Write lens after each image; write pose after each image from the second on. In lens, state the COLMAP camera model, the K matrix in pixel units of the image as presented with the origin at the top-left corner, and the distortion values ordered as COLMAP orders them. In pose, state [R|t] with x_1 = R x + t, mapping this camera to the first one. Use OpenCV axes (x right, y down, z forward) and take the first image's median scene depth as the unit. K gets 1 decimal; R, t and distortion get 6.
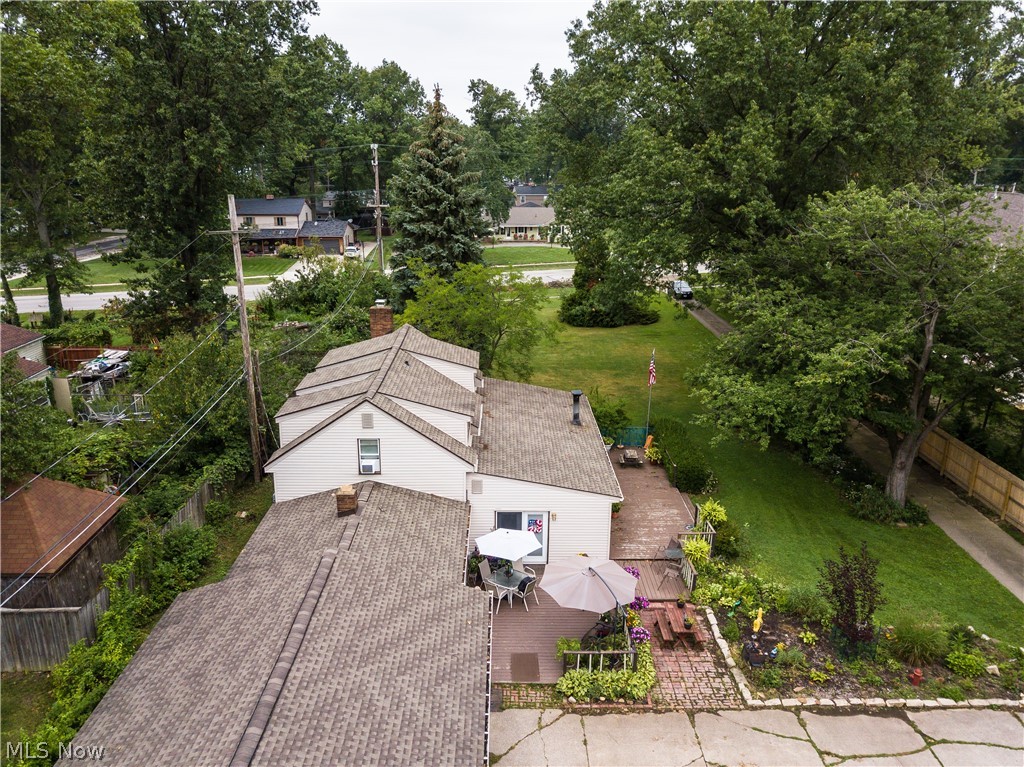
lens RADIAL K [[779.9, 0, 512.0], [0, 779.9, 386.4], [0, 0, 1]] dist [0.022049, 0.012030]
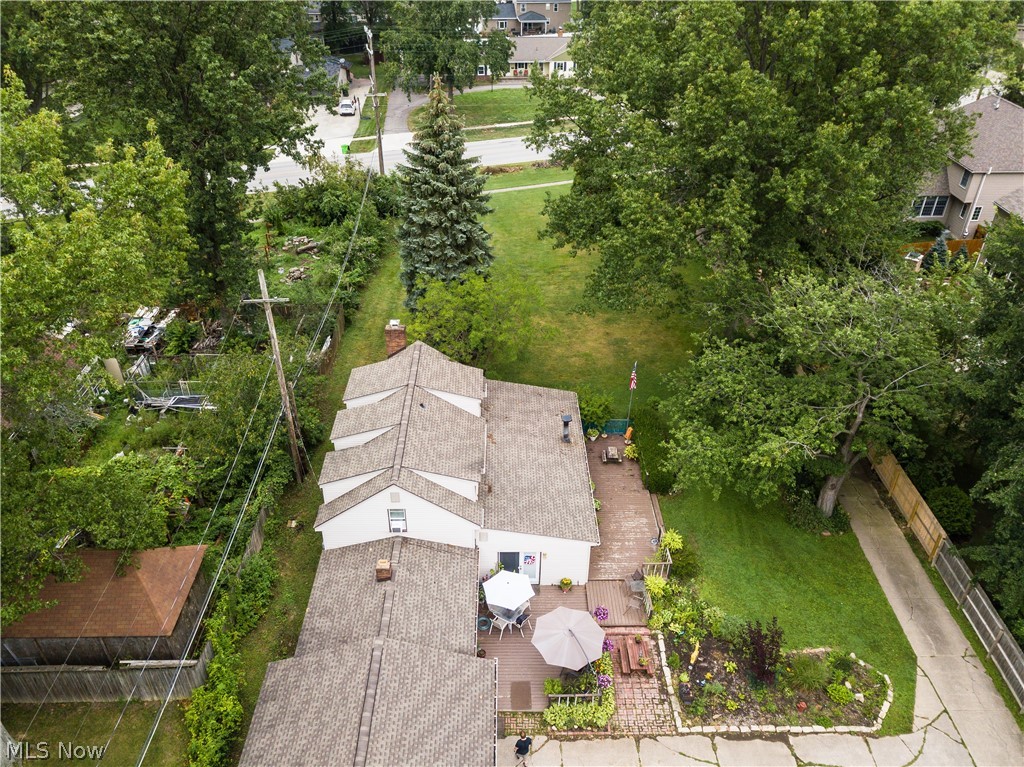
lens RADIAL K [[779.9, 0, 512.0], [0, 779.9, 386.4], [0, 0, 1]] dist [0.022049, 0.012030]
pose [[0.999997, -0.002160, -0.001091, 0.003269], [0.002381, 0.958742, 0.284267, -0.527773], [0.000432, -0.284269, 0.958744, -0.158342]]
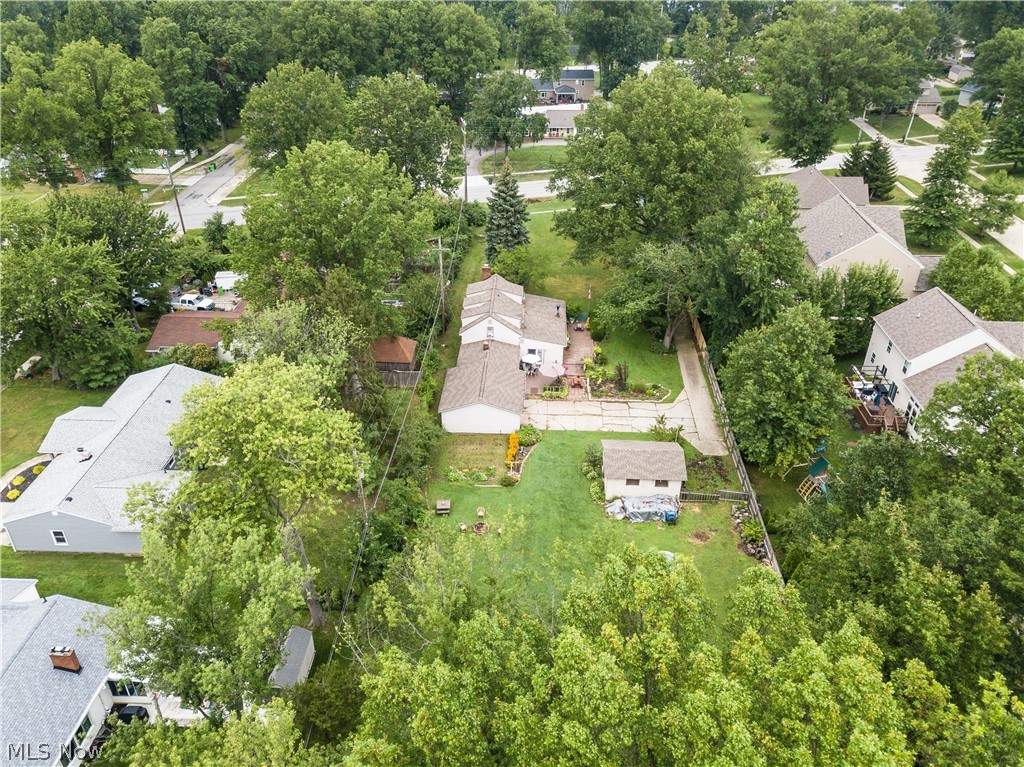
lens RADIAL K [[779.2, 0, 511.5], [0, 779.2, 415.4], [0, 0, 1]] dist [0.002961, 0.000783]
pose [[0.998469, 0.029421, -0.046846, 0.083169], [-0.014897, 0.958562, 0.284494, -0.575960], [0.053275, -0.283361, 0.957533, -2.547065]]
